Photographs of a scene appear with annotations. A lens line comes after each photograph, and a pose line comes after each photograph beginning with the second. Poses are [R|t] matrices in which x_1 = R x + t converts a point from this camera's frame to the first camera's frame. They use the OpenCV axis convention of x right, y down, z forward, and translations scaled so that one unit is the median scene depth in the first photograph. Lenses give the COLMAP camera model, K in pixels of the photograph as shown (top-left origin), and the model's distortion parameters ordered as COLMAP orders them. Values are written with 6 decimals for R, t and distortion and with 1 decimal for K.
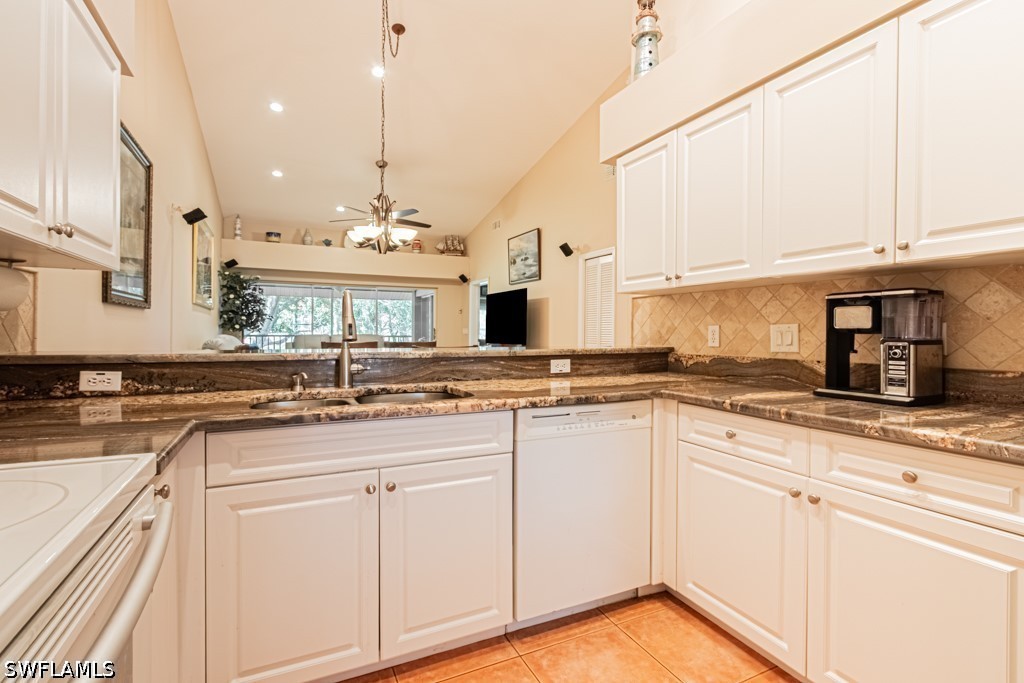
lens RADIAL K [[480.0, 0, 522.3], [0, 480.0, 335.4], [0, 0, 1]] dist [0.008722, -0.001702]
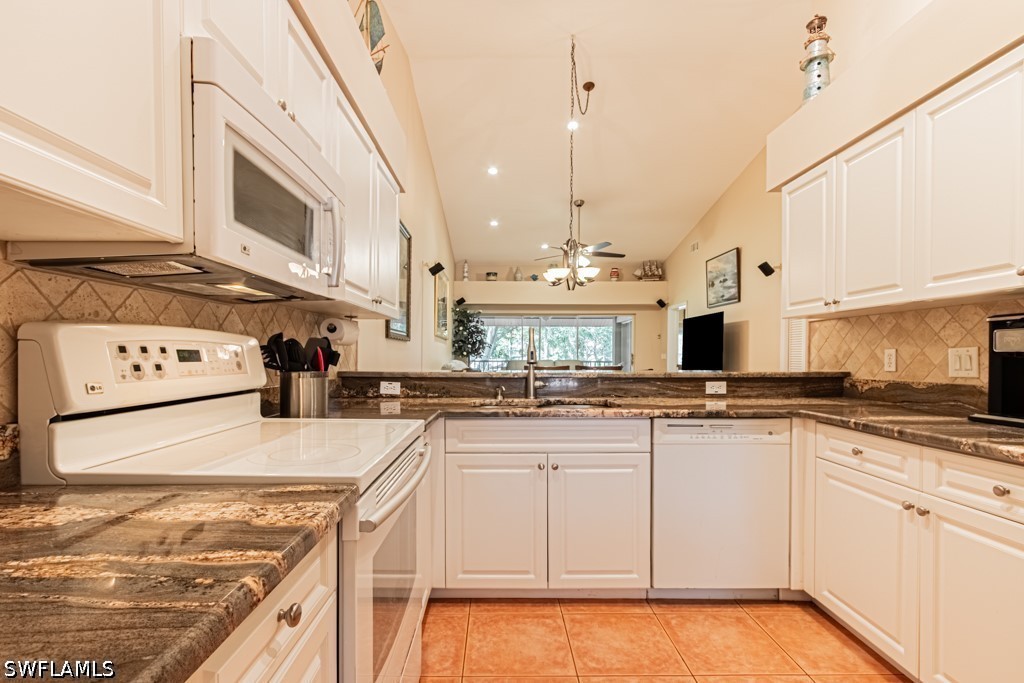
lens RADIAL K [[480.0, 0, 495.5], [0, 480.0, 357.3], [0, 0, 1]] dist [0.008722, -0.001702]
pose [[0.890583, -0.003086, -0.454810, 0.166880], [-0.000278, 0.999973, -0.007329, 0.003361], [0.454820, 0.006653, 0.890559, -0.263633]]
